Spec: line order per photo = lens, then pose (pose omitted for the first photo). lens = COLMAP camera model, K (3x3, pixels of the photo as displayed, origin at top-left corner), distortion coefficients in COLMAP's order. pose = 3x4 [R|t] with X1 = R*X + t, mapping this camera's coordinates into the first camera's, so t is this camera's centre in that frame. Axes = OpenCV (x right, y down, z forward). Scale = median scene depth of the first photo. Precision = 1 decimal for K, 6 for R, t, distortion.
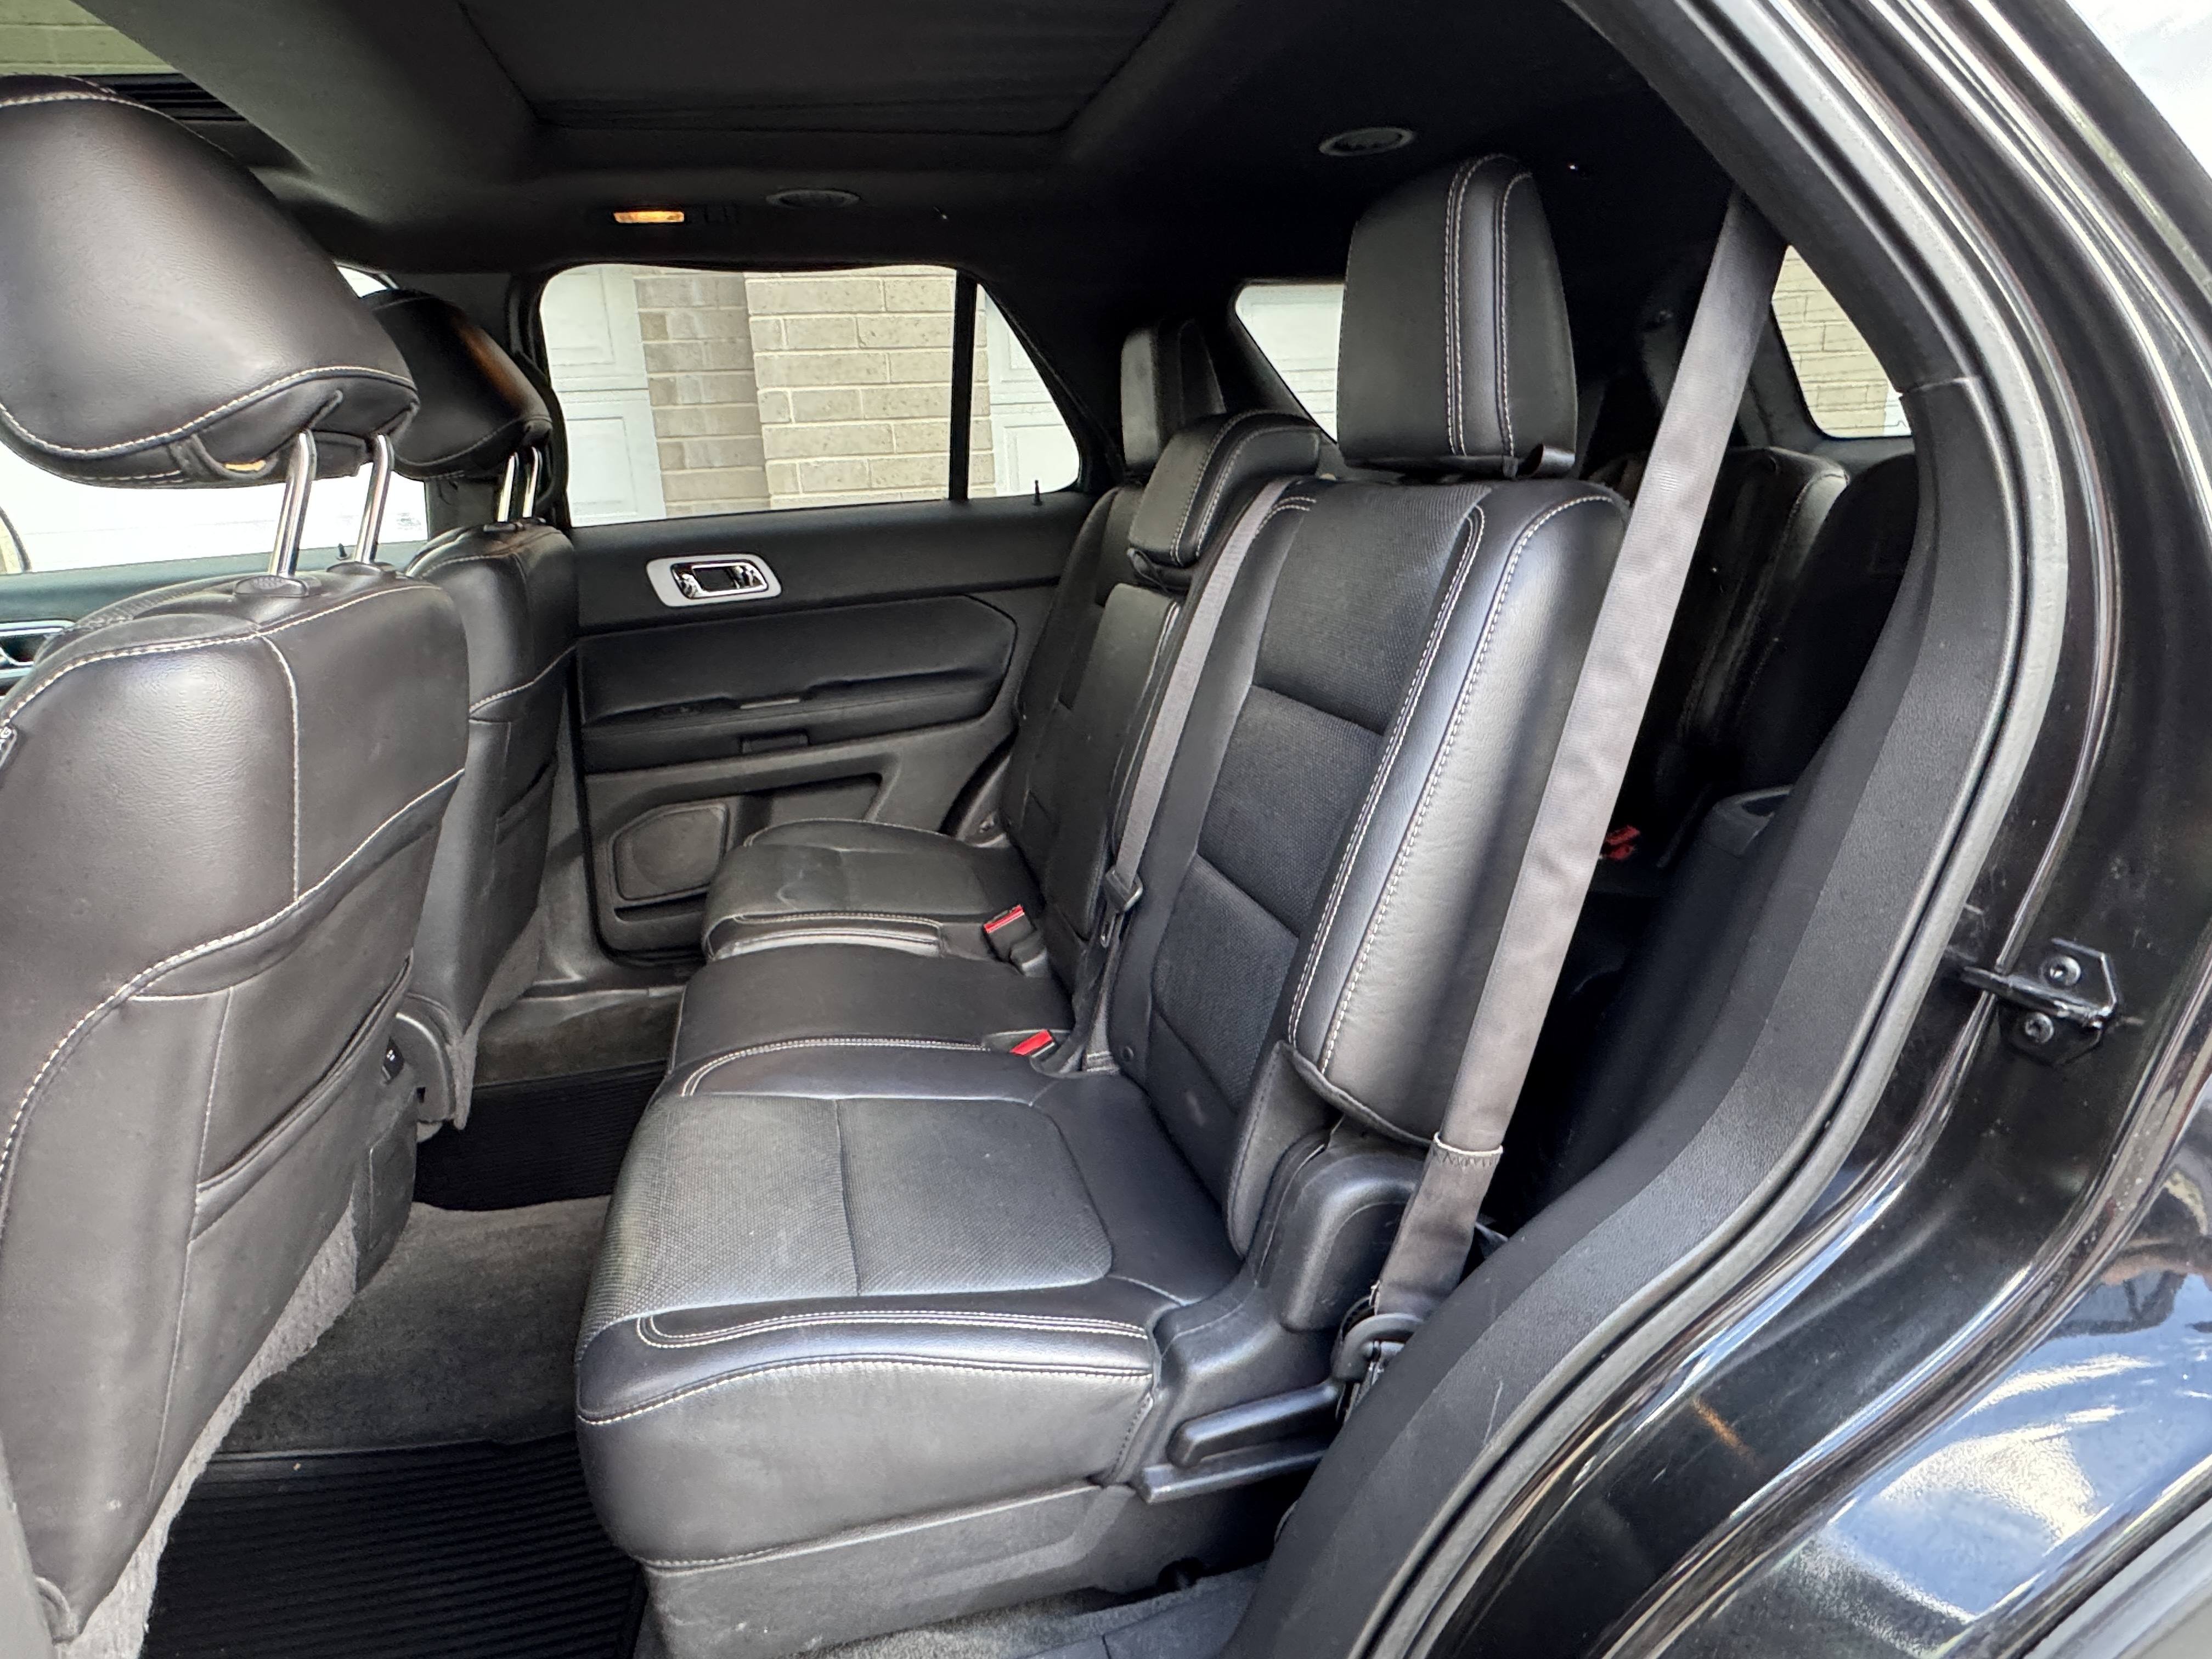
lens RADIAL K [[1211.8, 0, 1096.1], [0, 1211.8, 829.6], [0, 0, 1]] dist [-0.005126, 0.002865]
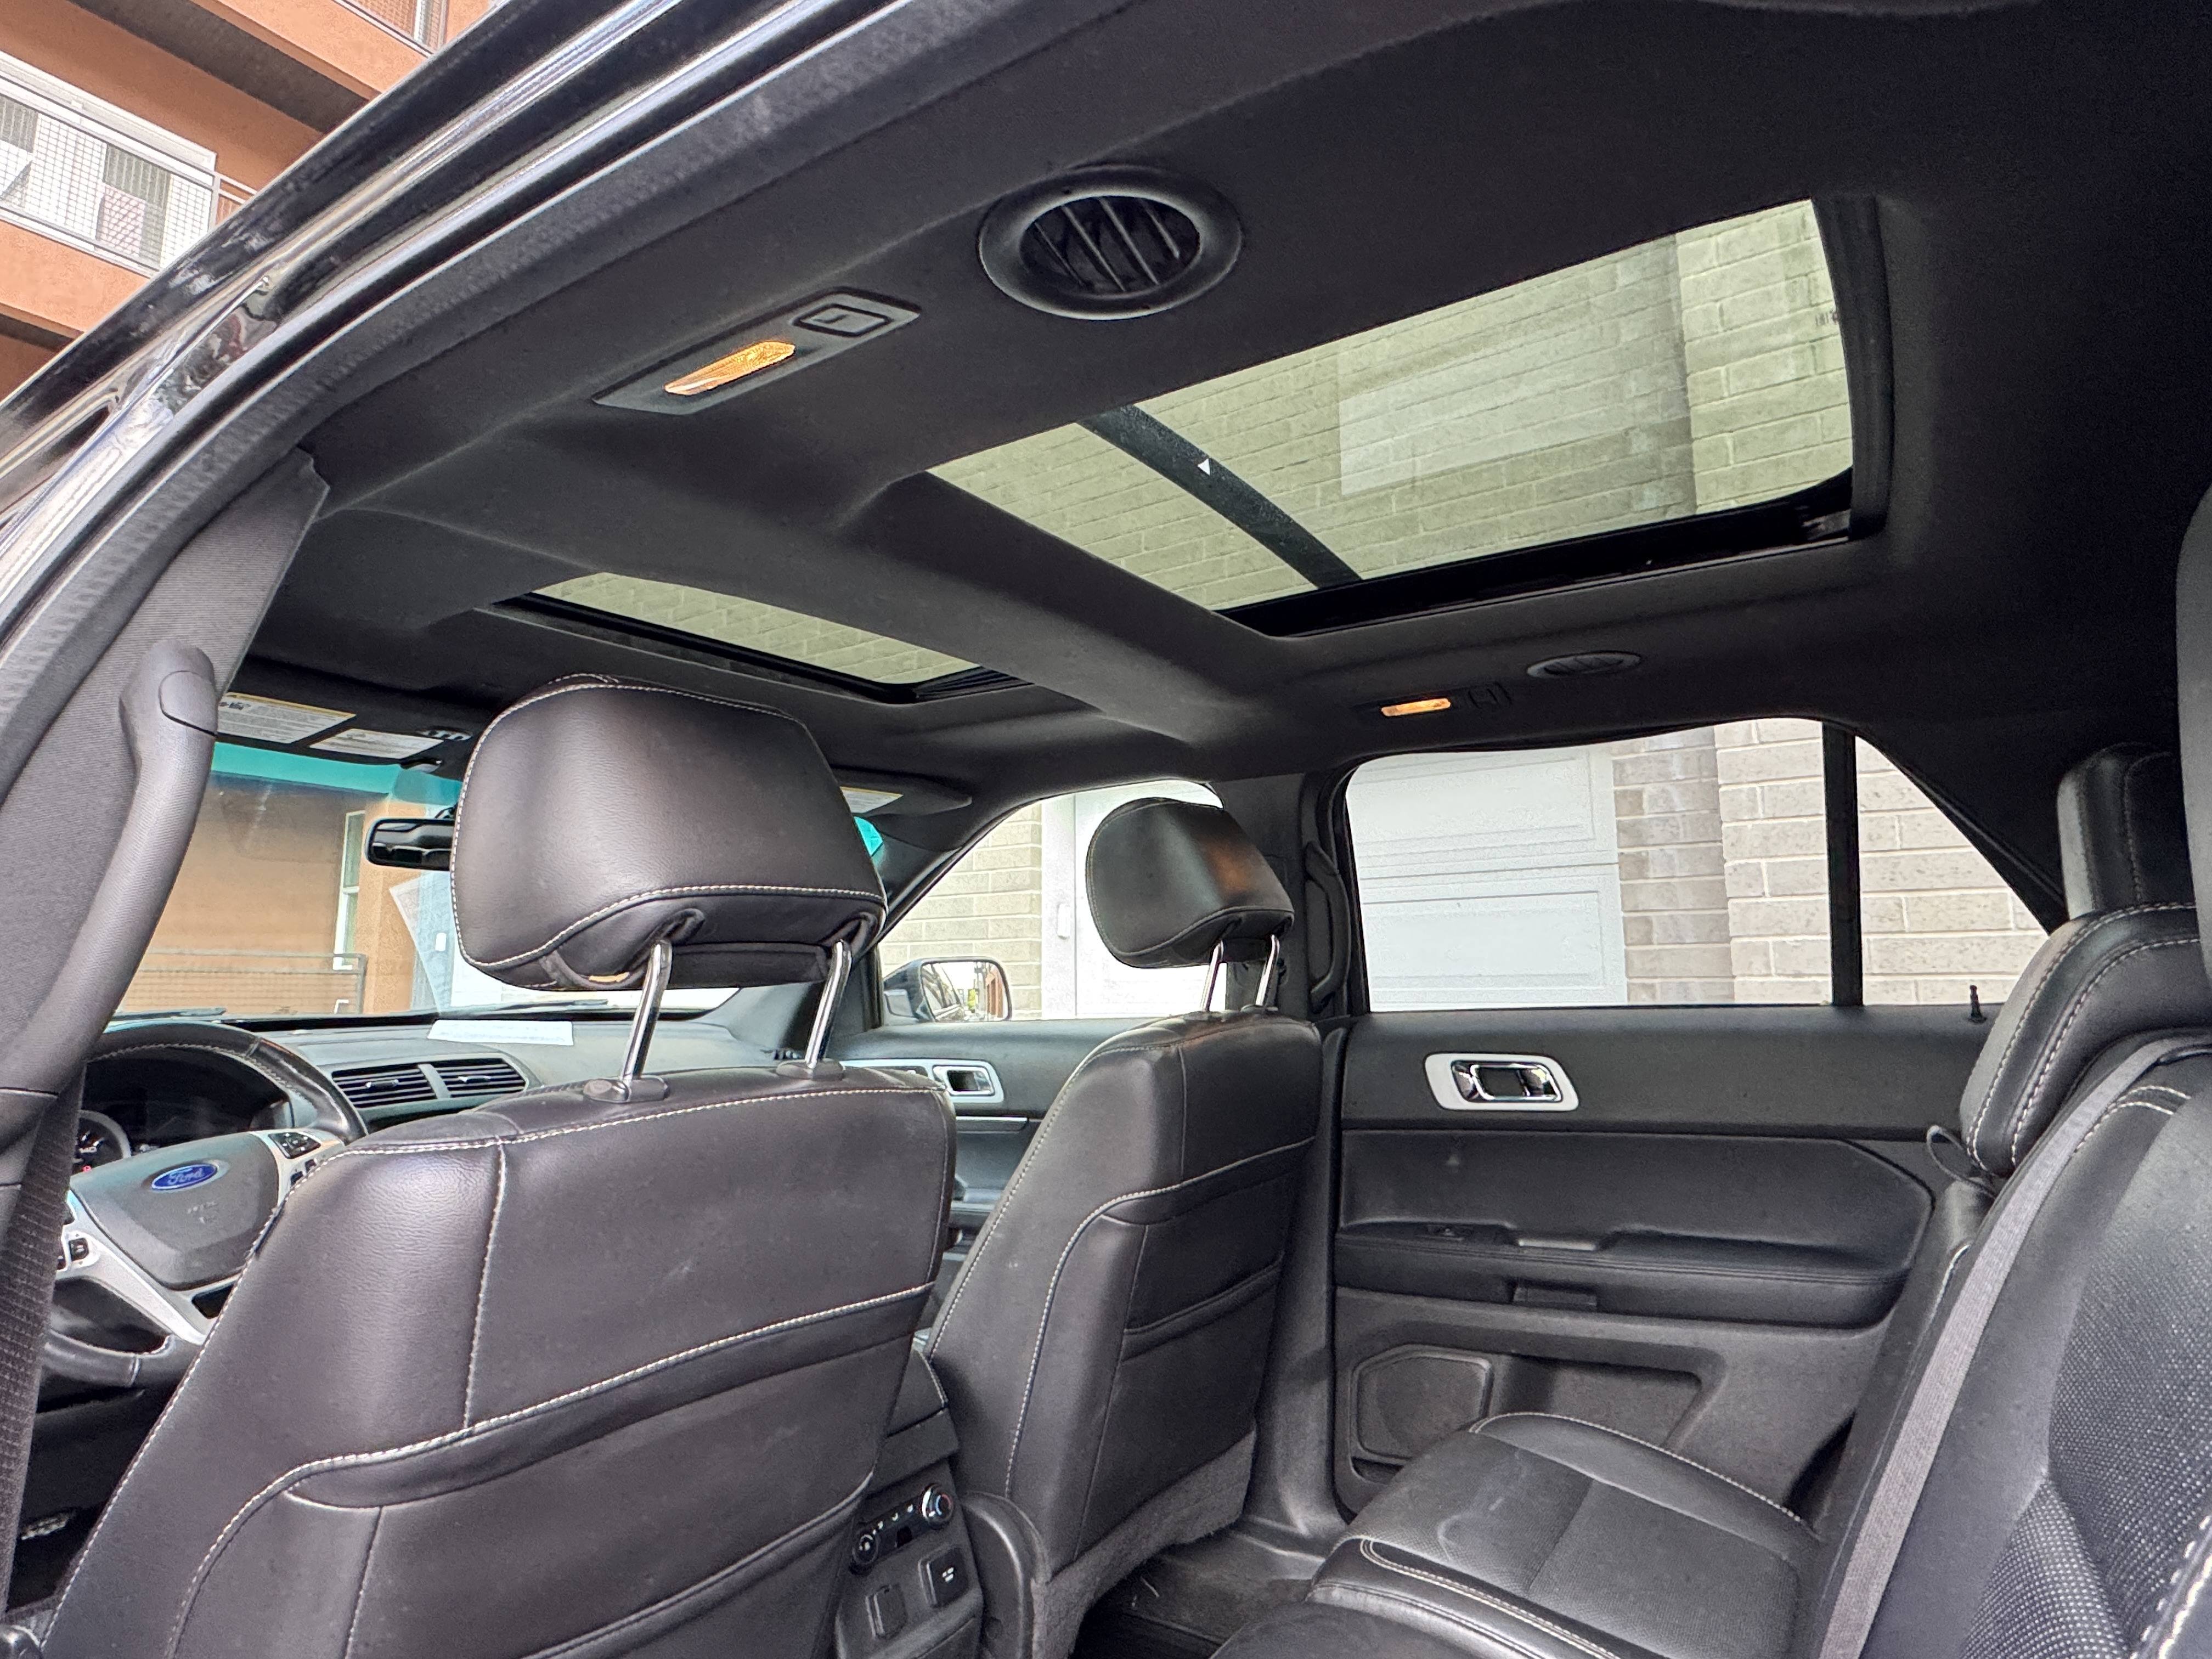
lens RADIAL K [[1211.8, 0, 1086.4], [0, 1211.8, 820.9], [0, 0, 1]] dist [-0.005126, 0.002865]
pose [[0.669947, -0.055162, -0.740357, 0.190261], [-0.224542, 0.935475, -0.272887, -0.115900], [0.707638, 0.349061, 0.614333, 0.294714]]
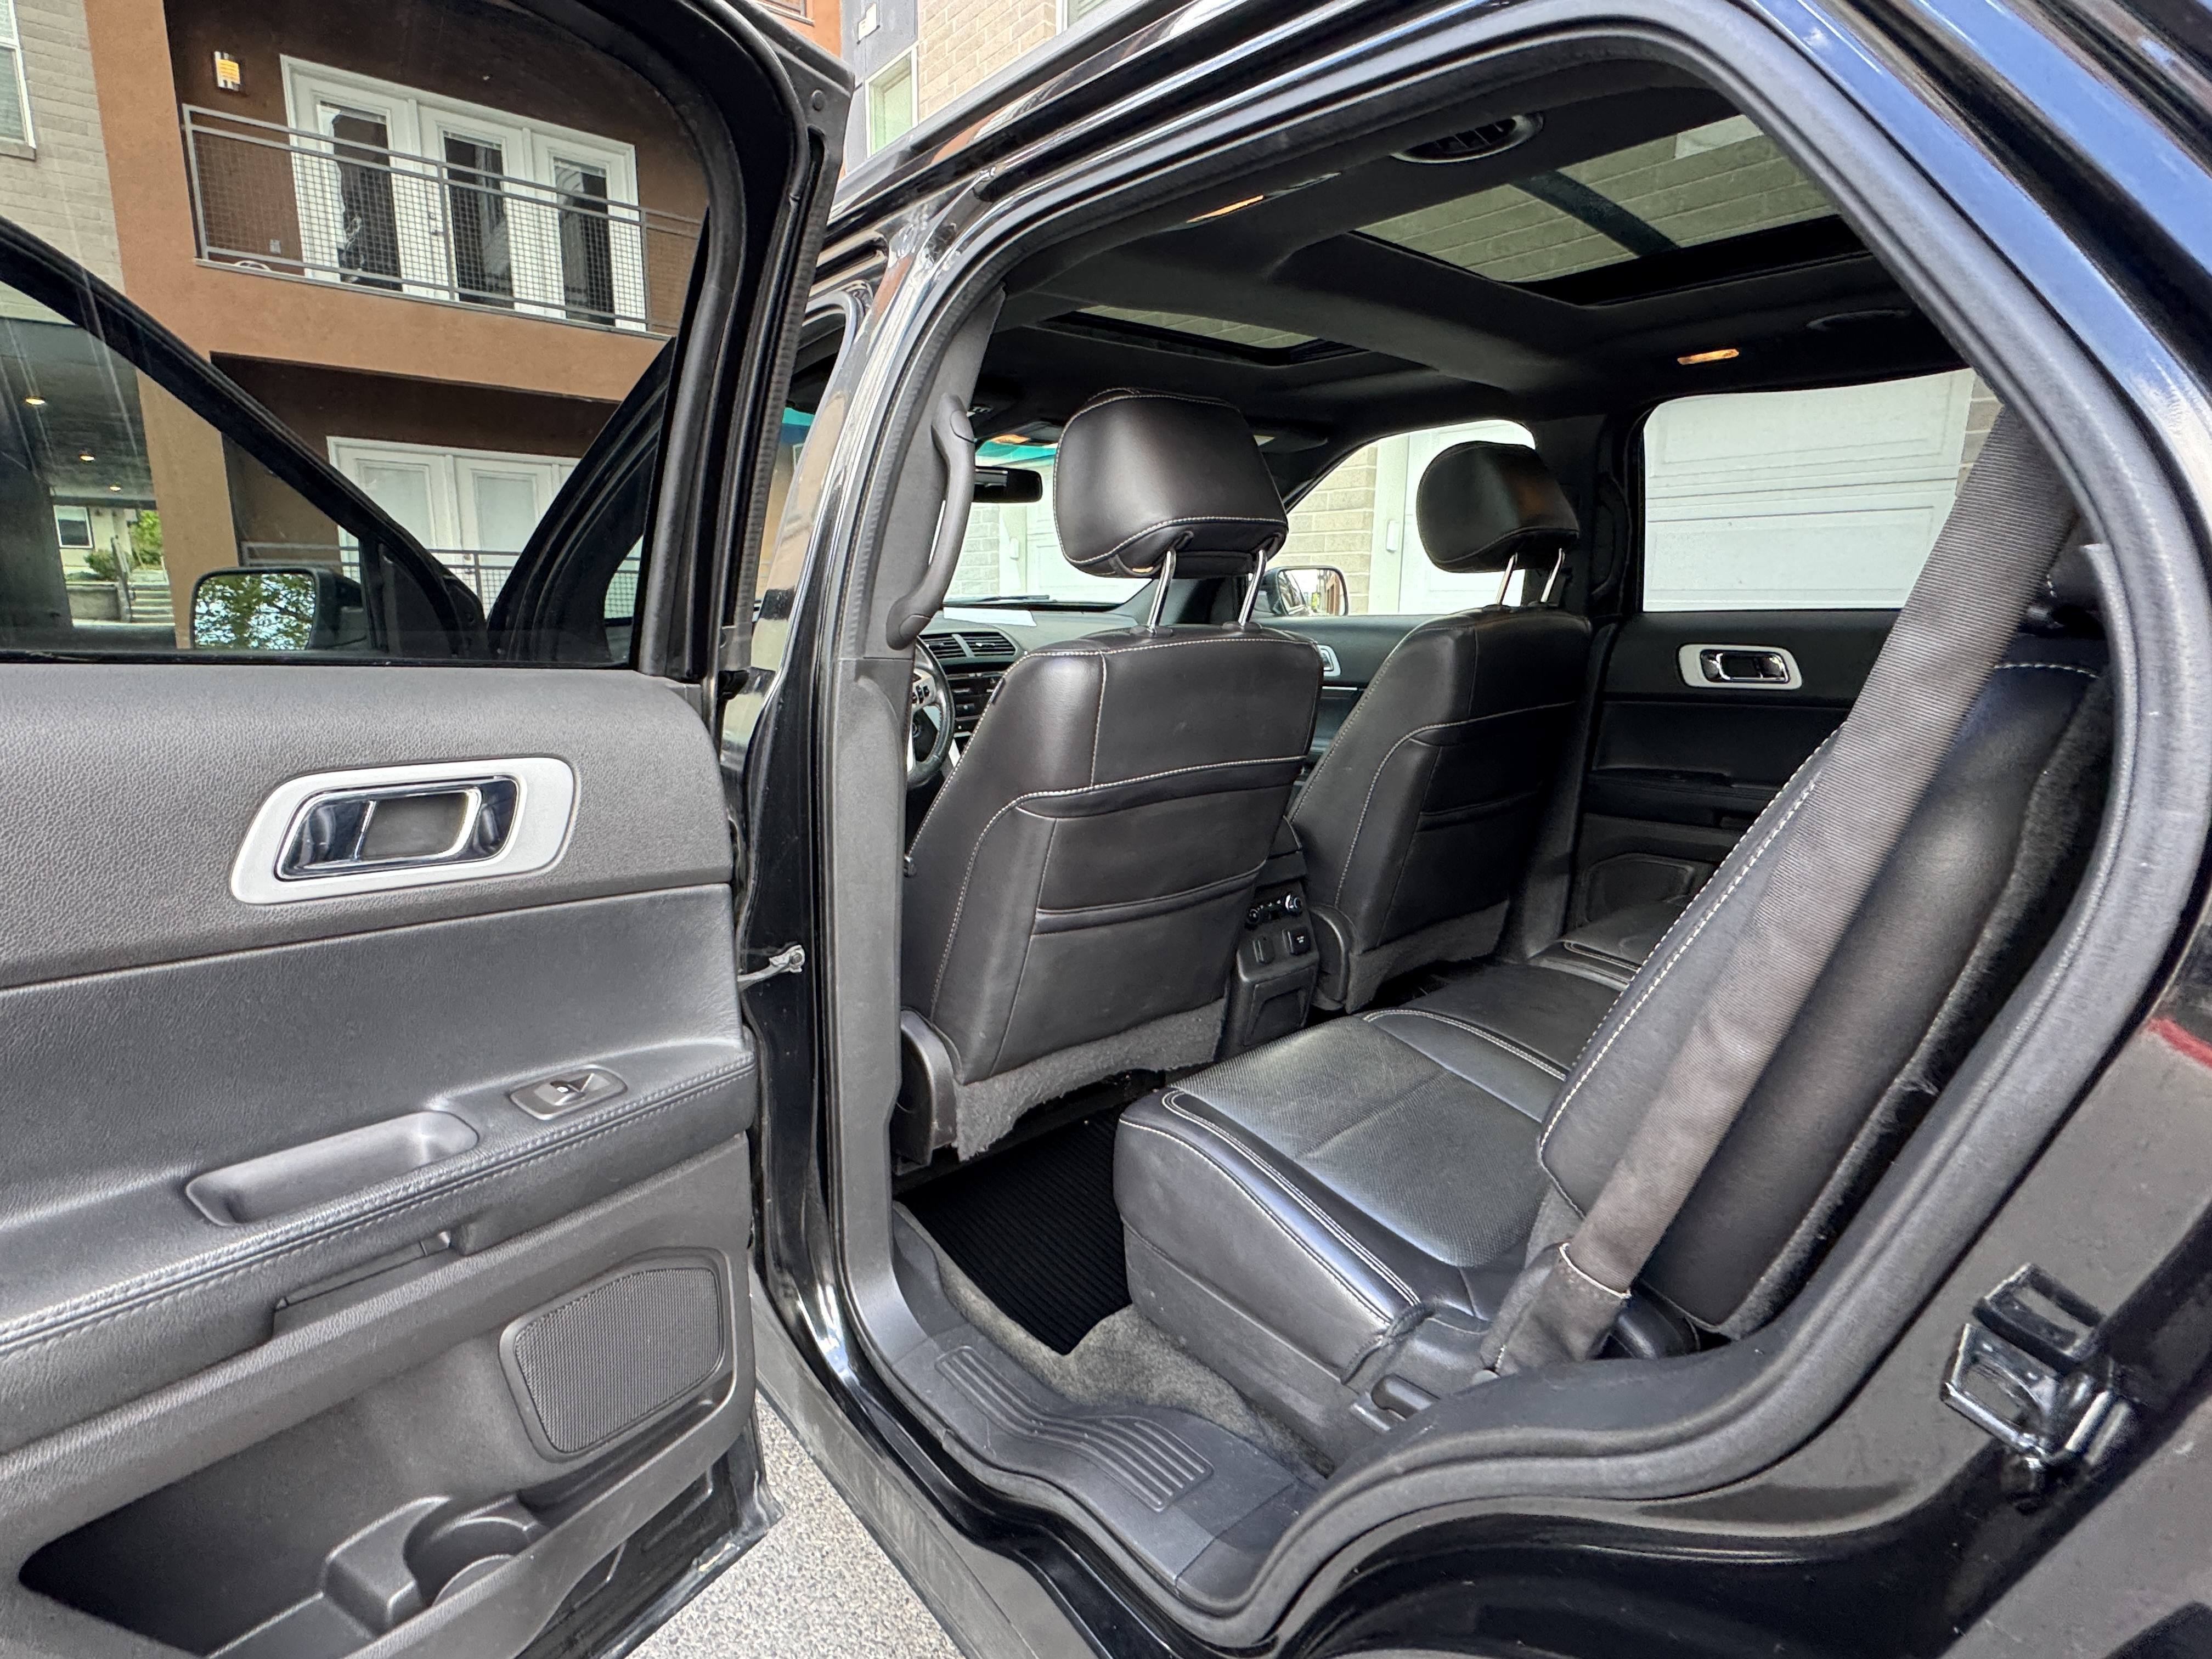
lens RADIAL K [[1084.0, 0, 1102.6], [0, 1084.0, 819.6], [0, 0, 1]] dist [0.002157, 0.001075]
pose [[0.449449, 0.232313, -0.862569, 0.437827], [-0.268030, 0.956174, 0.117864, -0.051595], [0.852147, 0.178220, 0.492019, 0.074271]]
